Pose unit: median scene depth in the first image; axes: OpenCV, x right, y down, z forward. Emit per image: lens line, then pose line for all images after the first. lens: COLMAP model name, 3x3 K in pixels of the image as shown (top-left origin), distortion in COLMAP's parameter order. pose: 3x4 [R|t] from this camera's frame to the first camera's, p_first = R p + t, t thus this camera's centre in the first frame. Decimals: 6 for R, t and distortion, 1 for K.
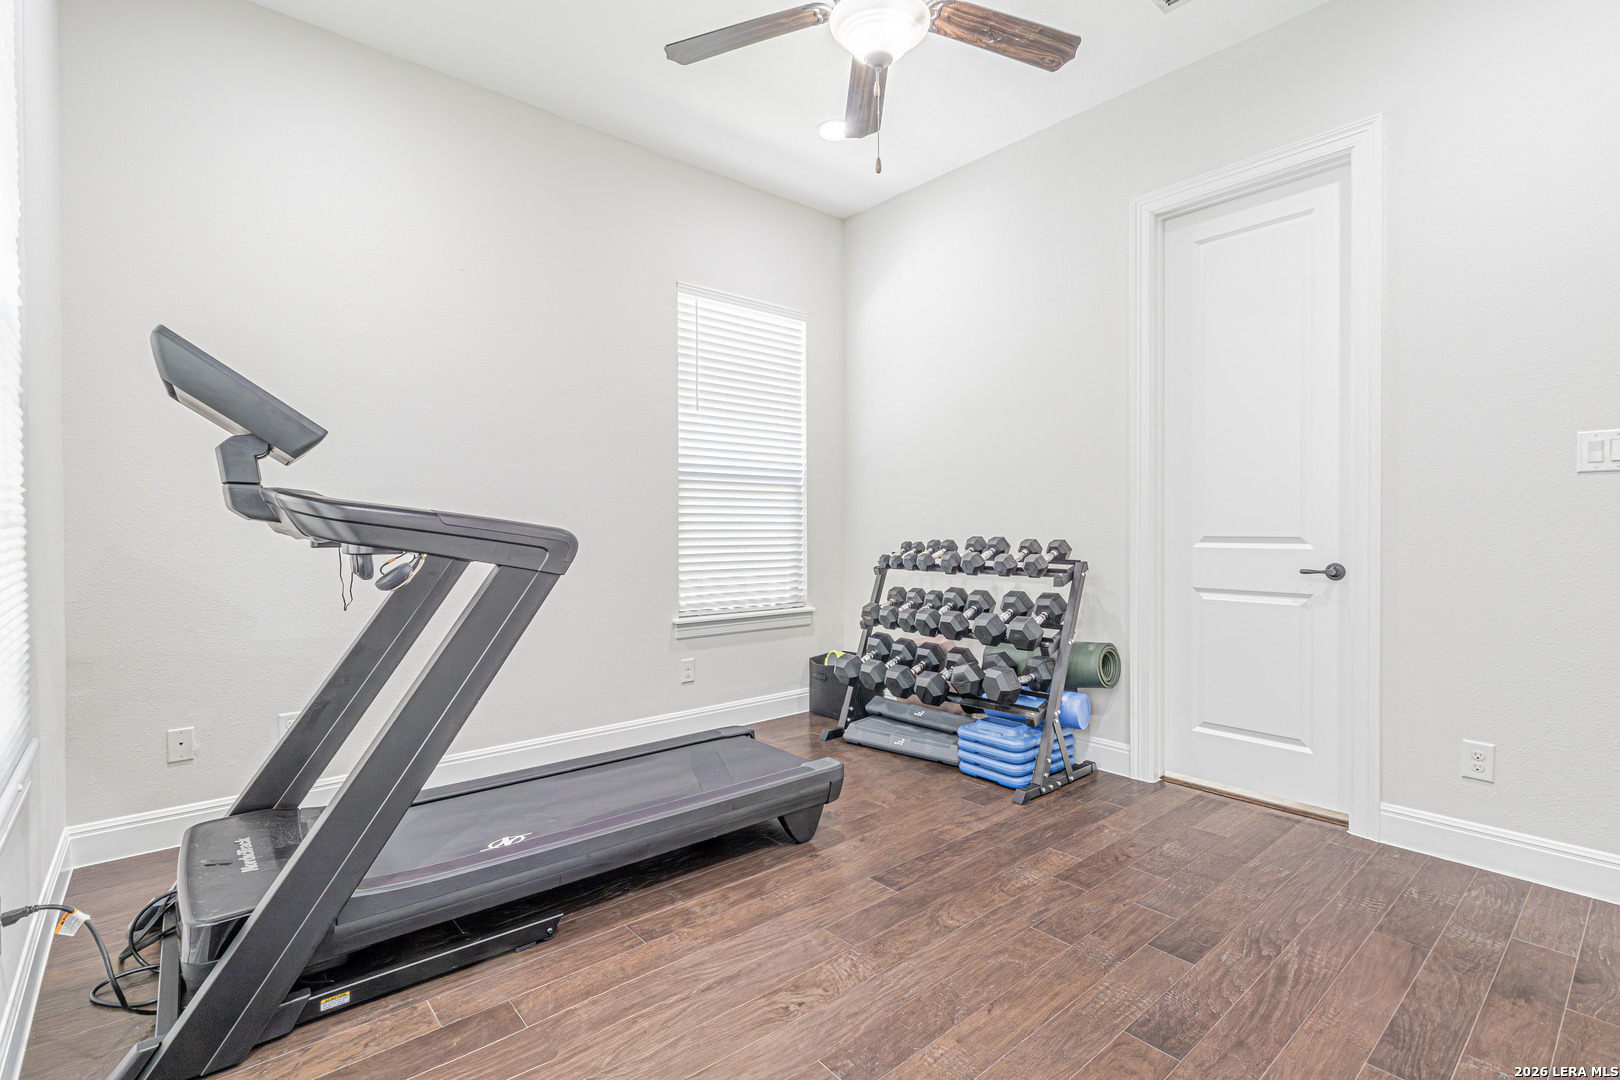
lens RADIAL K [[757.1, 0, 816.6], [0, 757.1, 525.8], [0, 0, 1]] dist [0.001698, 0.000519]
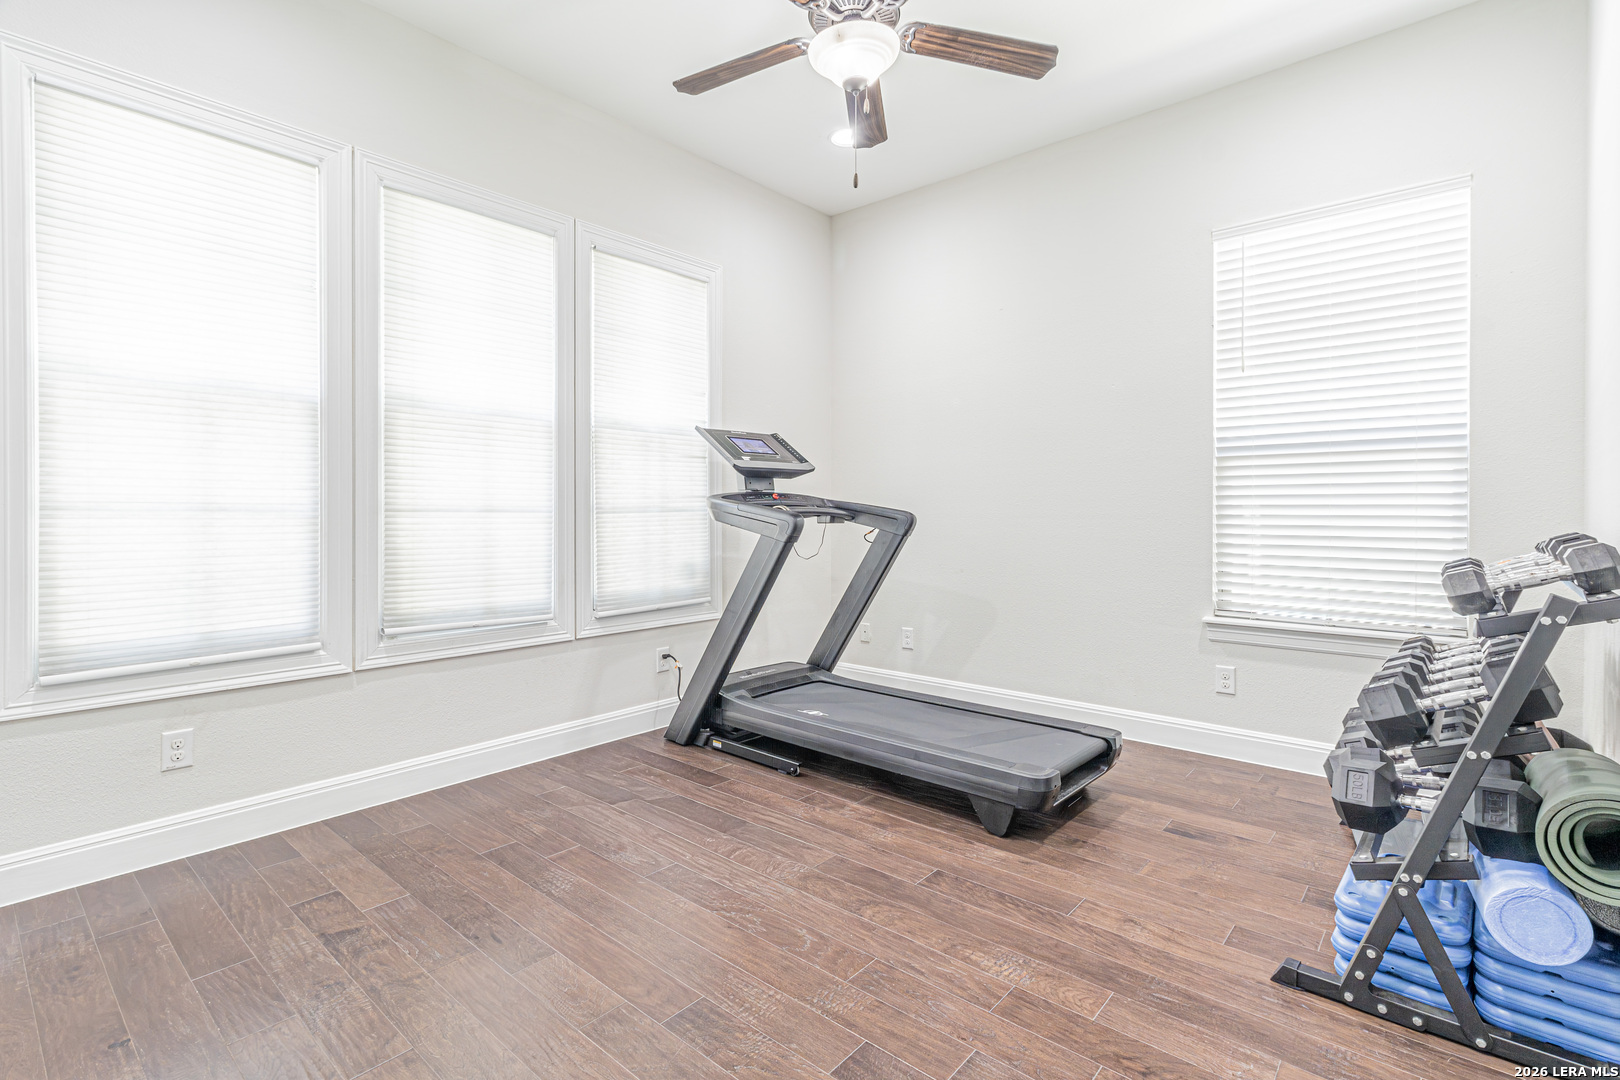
lens RADIAL K [[757.1, 0, 809.9], [0, 757.1, 501.9], [0, 0, 1]] dist [0.001988, 0.000244]
pose [[0.133497, -0.009532, -0.991003, 1.026408], [0.001101, 0.999955, -0.009470, -0.002715], [0.991049, 0.000173, 0.133501, 0.704811]]
